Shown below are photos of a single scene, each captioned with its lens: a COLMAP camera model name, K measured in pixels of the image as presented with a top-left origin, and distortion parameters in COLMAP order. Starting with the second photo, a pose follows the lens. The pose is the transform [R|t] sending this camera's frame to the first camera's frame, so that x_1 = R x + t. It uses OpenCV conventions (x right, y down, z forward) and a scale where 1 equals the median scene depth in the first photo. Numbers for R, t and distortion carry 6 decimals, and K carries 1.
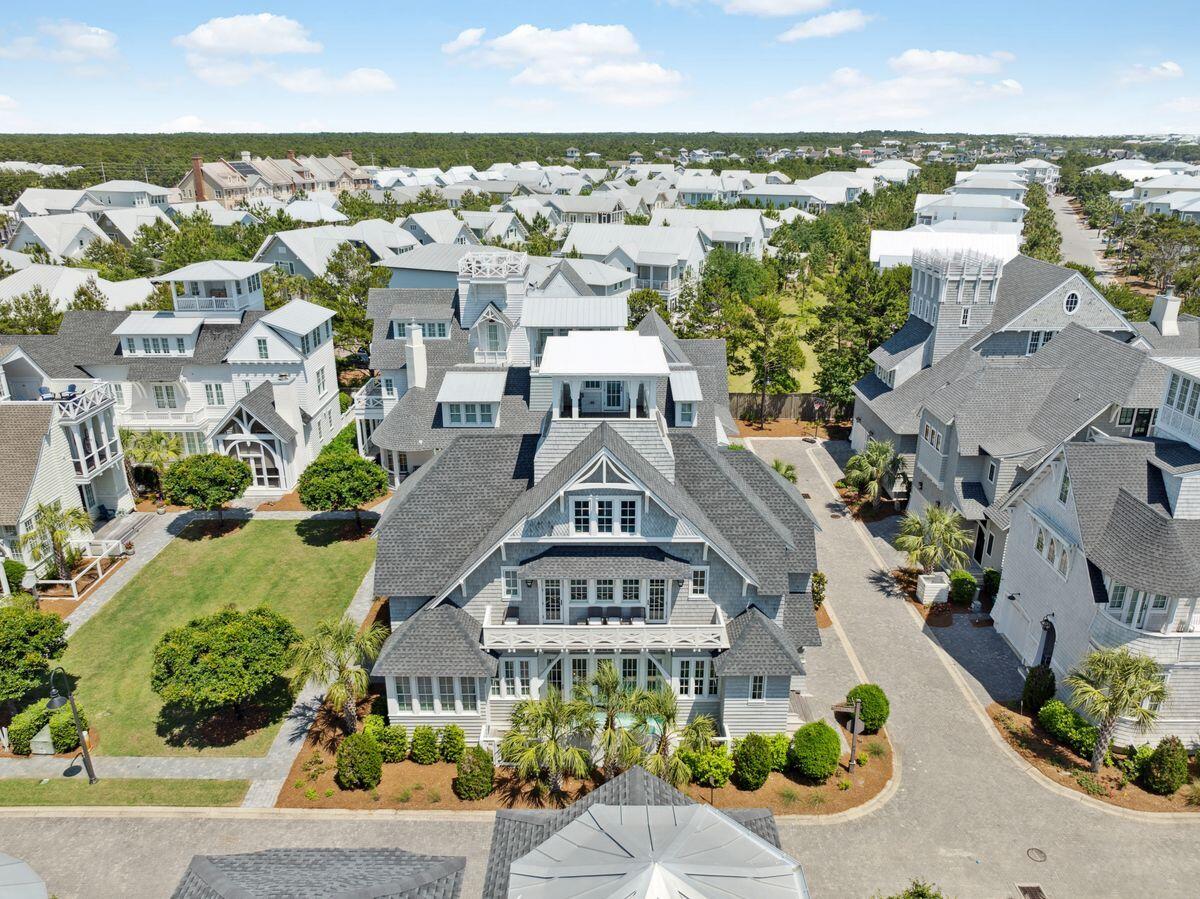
lens RADIAL K [[862.9, 0, 603.3], [0, 862.9, 452.5], [0, 0, 1]] dist [-0.006369, -0.004787]
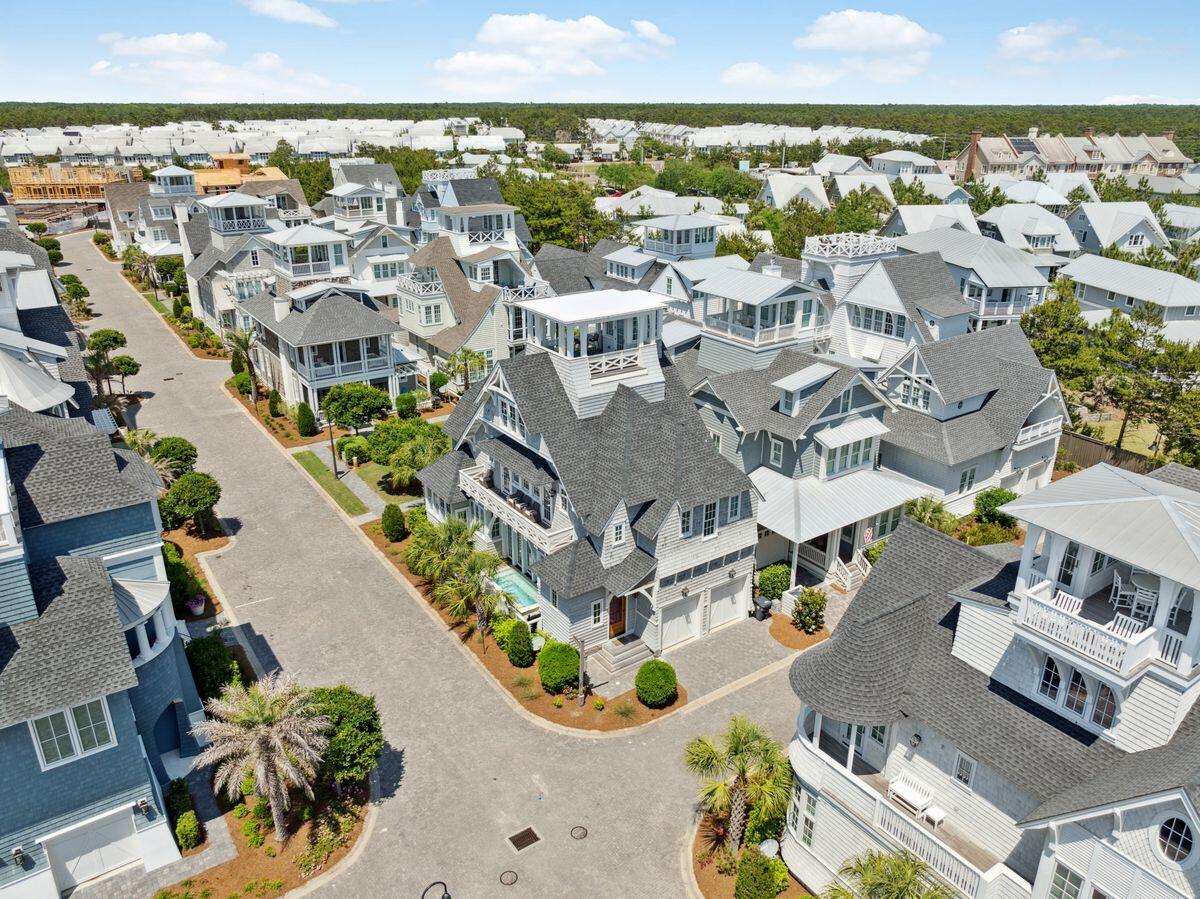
lens RADIAL K [[862.9, 0, 597.1], [0, 862.9, 445.9], [0, 0, 1]] dist [-0.006369, -0.004787]
pose [[0.570556, 0.304730, -0.762631, 0.611747], [-0.287638, 0.943942, 0.161983, -0.076662], [0.769240, 0.126941, 0.626224, 0.156178]]
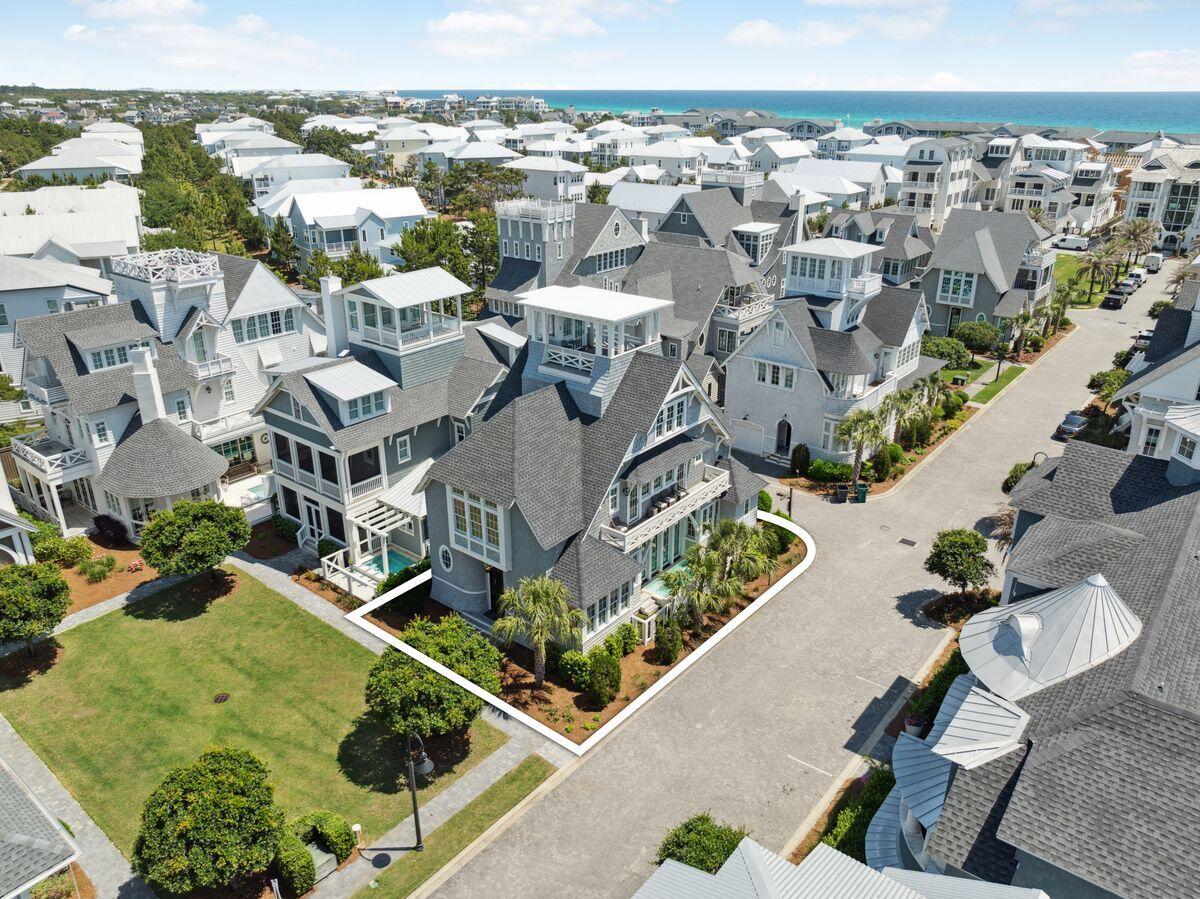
lens RADIAL K [[862.9, 0, 604.8], [0, 862.9, 449.7], [0, 0, 1]] dist [-0.006369, -0.004787]
pose [[0.622989, -0.299914, 0.722452, -0.567009], [0.268385, 0.949469, 0.162721, -0.067341], [-0.734748, 0.092522, 0.672001, 0.108216]]
